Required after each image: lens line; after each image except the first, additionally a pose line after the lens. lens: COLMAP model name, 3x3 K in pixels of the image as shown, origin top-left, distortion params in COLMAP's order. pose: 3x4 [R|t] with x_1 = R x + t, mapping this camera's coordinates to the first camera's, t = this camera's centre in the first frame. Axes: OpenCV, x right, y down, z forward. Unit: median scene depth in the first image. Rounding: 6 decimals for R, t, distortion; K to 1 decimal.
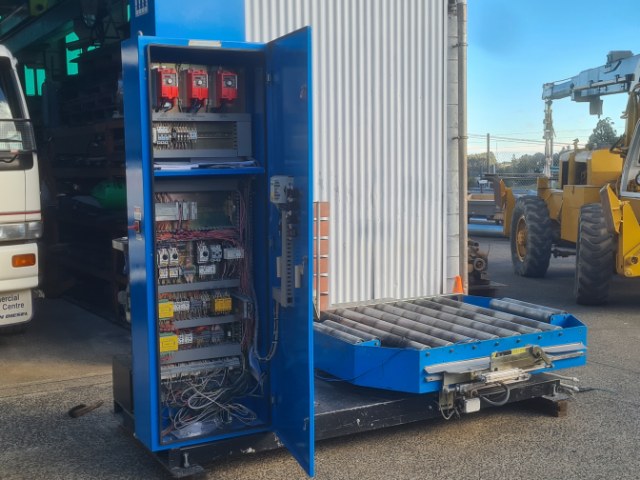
lens RADIAL K [[867.1, 0, 312.1], [0, 867.1, 260.1], [0, 0, 1]] dist [0.048489, 0.001279]
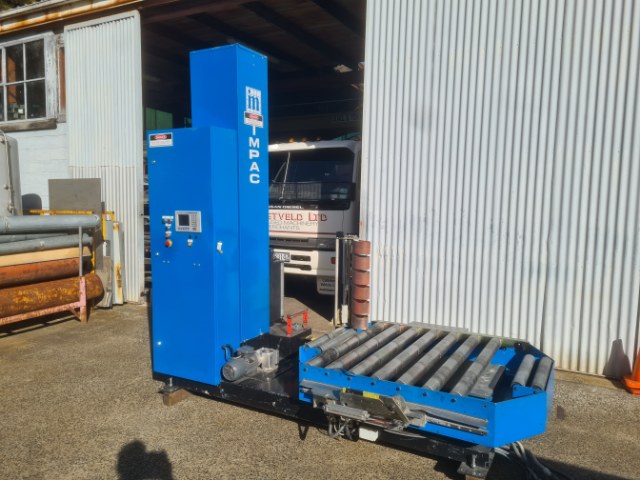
lens RADIAL K [[484.2, 0, 329.9], [0, 484.2, 243.0], [0, 0, 1]] dist [0.058540, -0.040487]
pose [[0.539812, 0.087873, -0.837187, 0.630193], [-0.122227, 0.992179, 0.025330, -0.076900], [0.832865, 0.088654, 0.546330, 0.585276]]
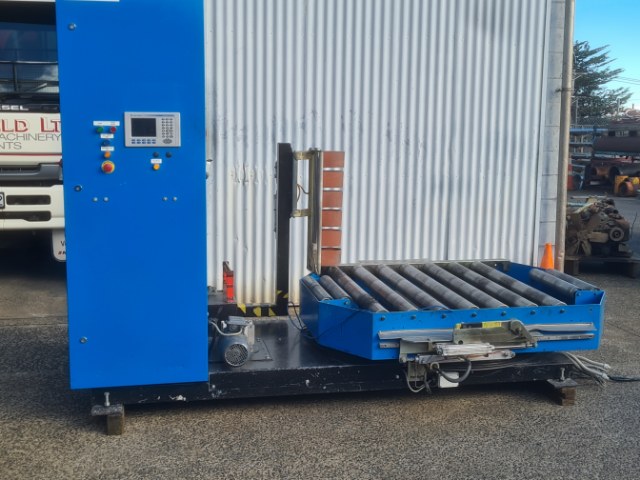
lens RADIAL K [[865.3, 0, 320.0], [0, 865.3, 240.0], [0, 0, 1]] dist [0.046030, -0.008869]
pose [[0.954590, 0.066041, -0.290511, 0.298625], [-0.059282, 0.997728, 0.032015, 0.000358], [0.291965, -0.013340, 0.956336, 0.095929]]
